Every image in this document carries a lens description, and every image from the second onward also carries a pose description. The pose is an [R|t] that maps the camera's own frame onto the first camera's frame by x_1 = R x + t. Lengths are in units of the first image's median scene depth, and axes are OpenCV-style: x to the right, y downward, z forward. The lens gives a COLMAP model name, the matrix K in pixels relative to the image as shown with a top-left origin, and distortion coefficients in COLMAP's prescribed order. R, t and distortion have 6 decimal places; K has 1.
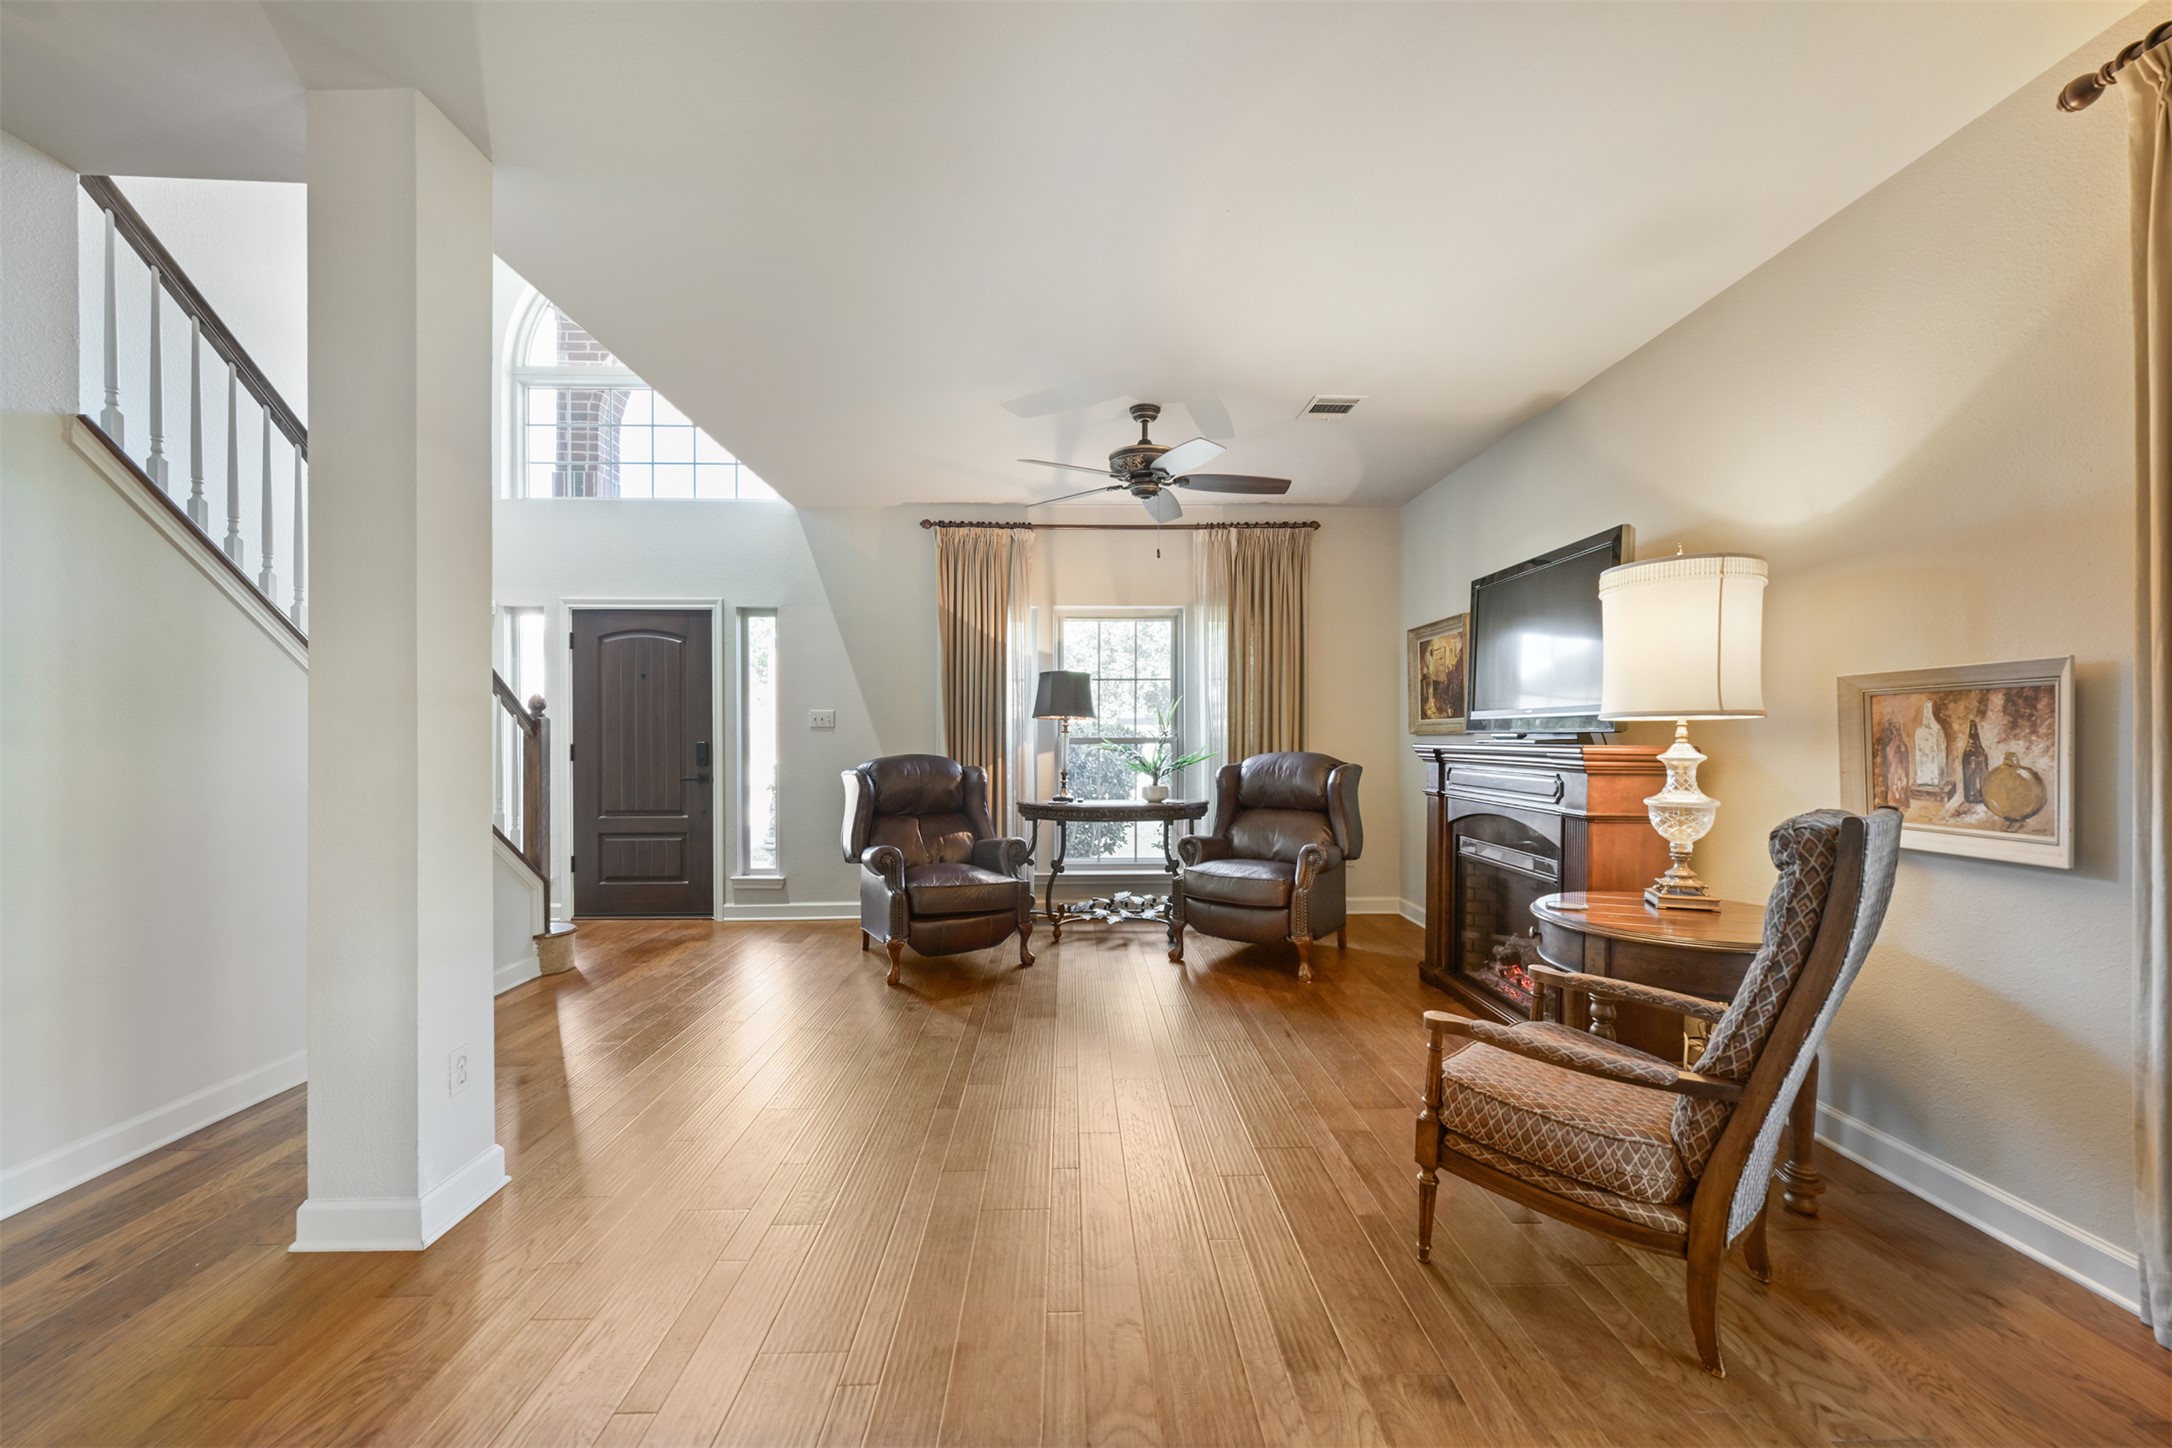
lens RADIAL K [[870.5, 0, 1087.1], [0, 870.5, 740.3], [0, 0, 1]] dist [0.000196, 0.000136]
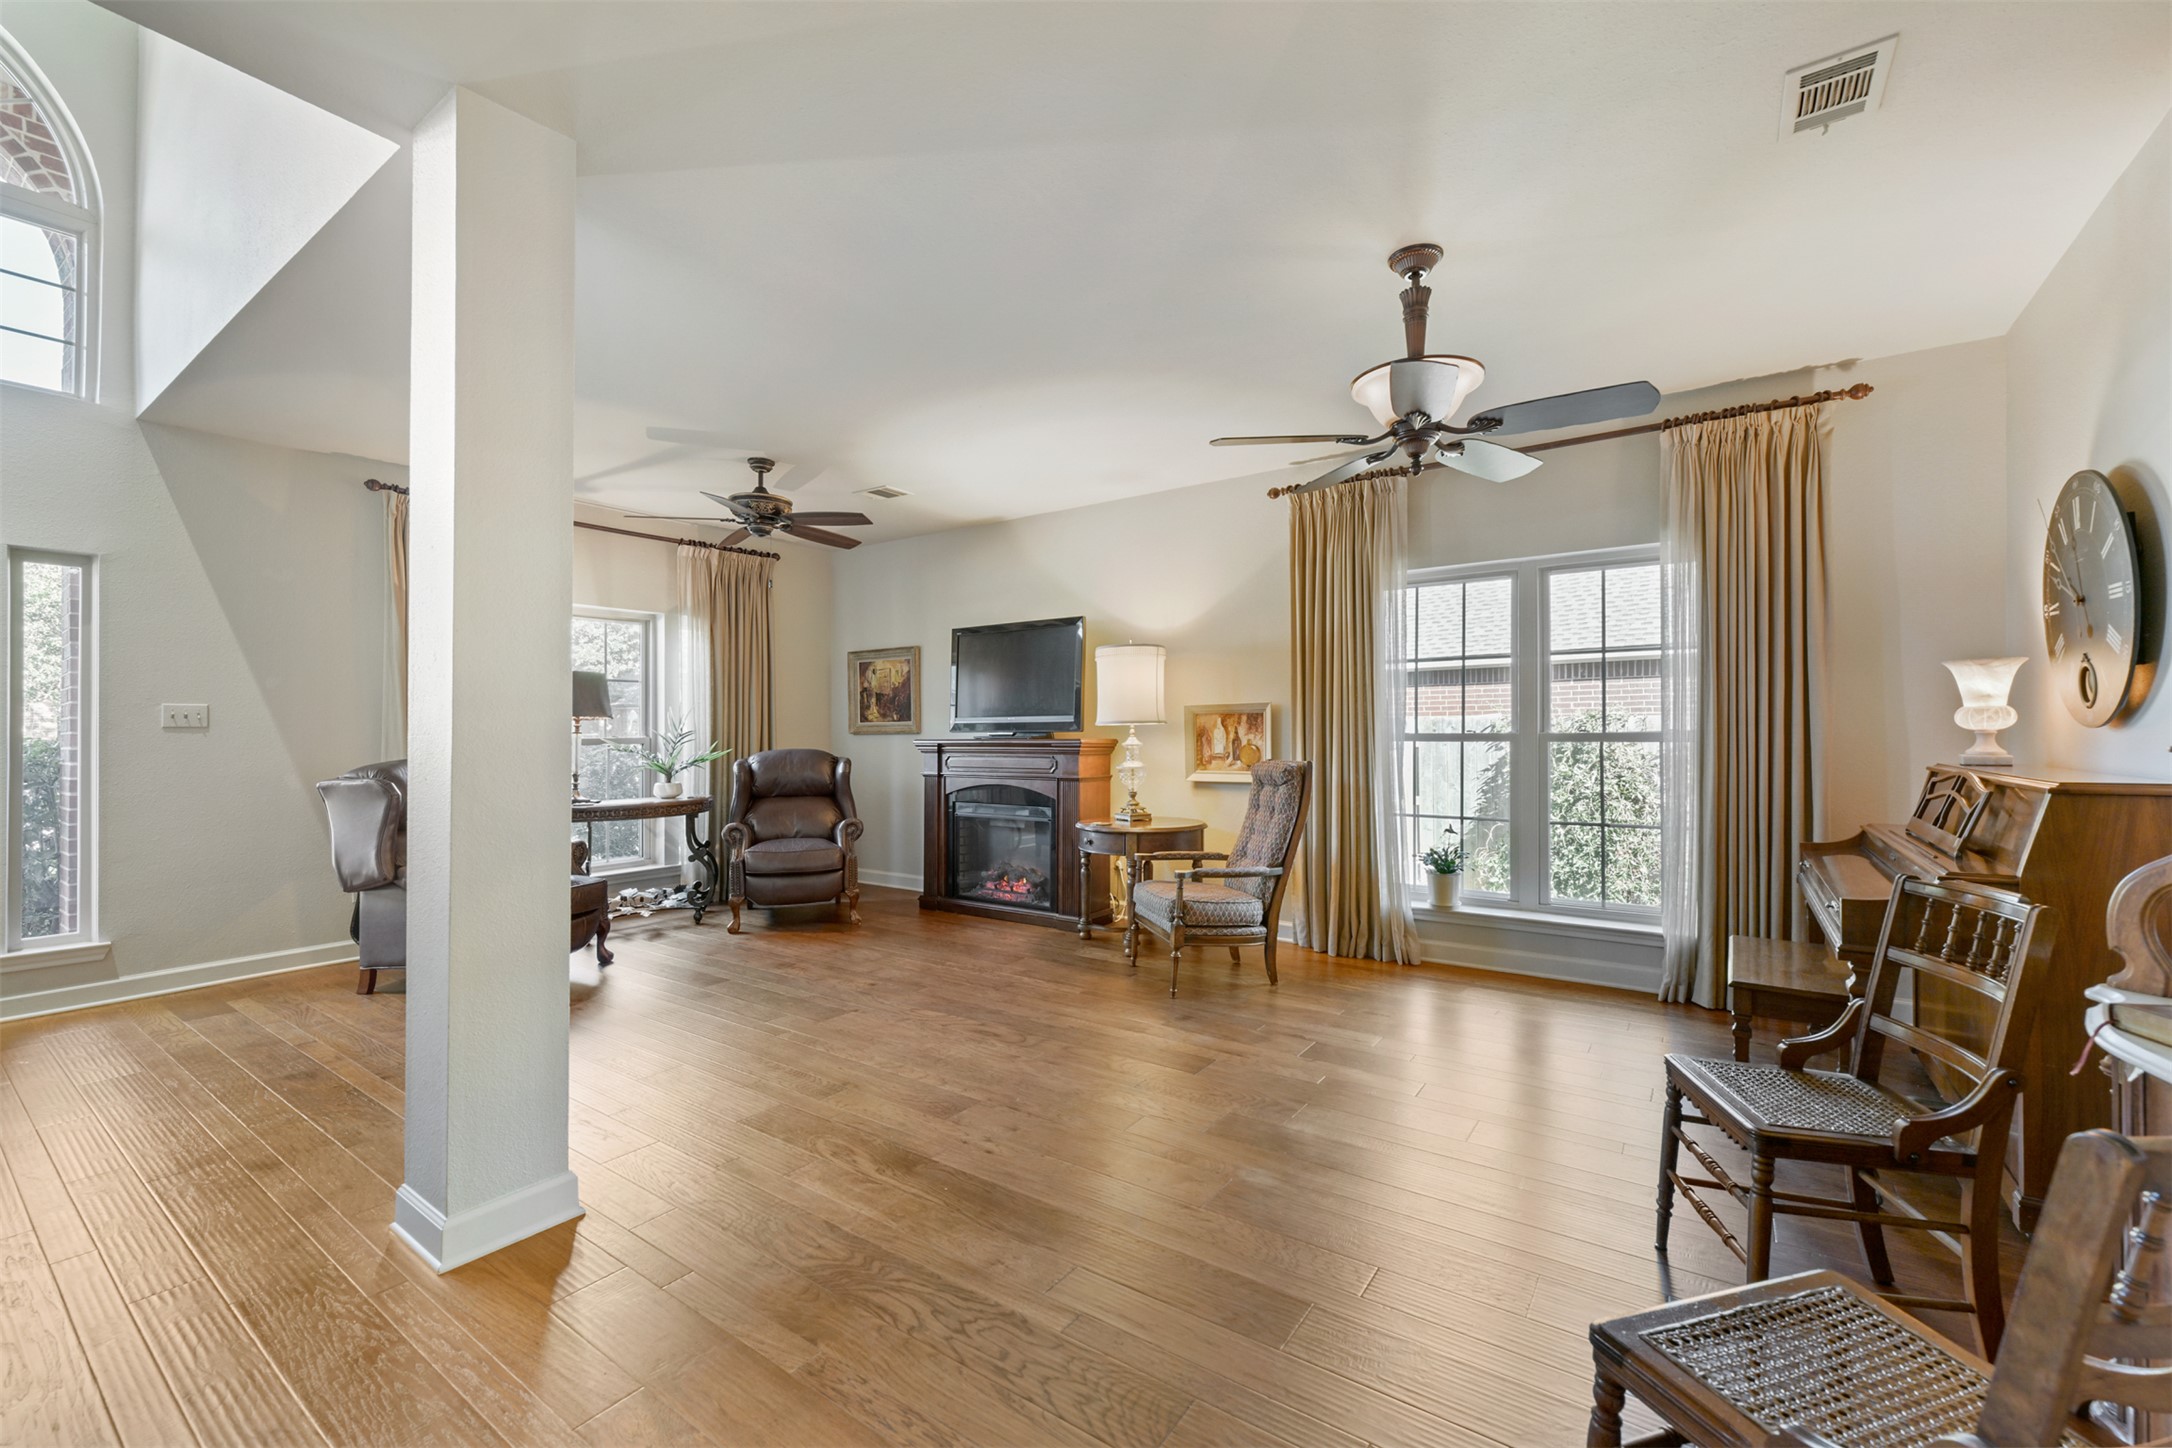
lens RADIAL K [[902.4, 0, 1086.3], [0, 902.4, 725.9], [0, 0, 1]] dist [0.000523, 0.000139]
pose [[0.604529, 0.003849, 0.796574, -0.631596], [0.010188, 0.999869, -0.012563, 0.001789], [-0.796518, 0.015710, 0.604411, -0.094365]]
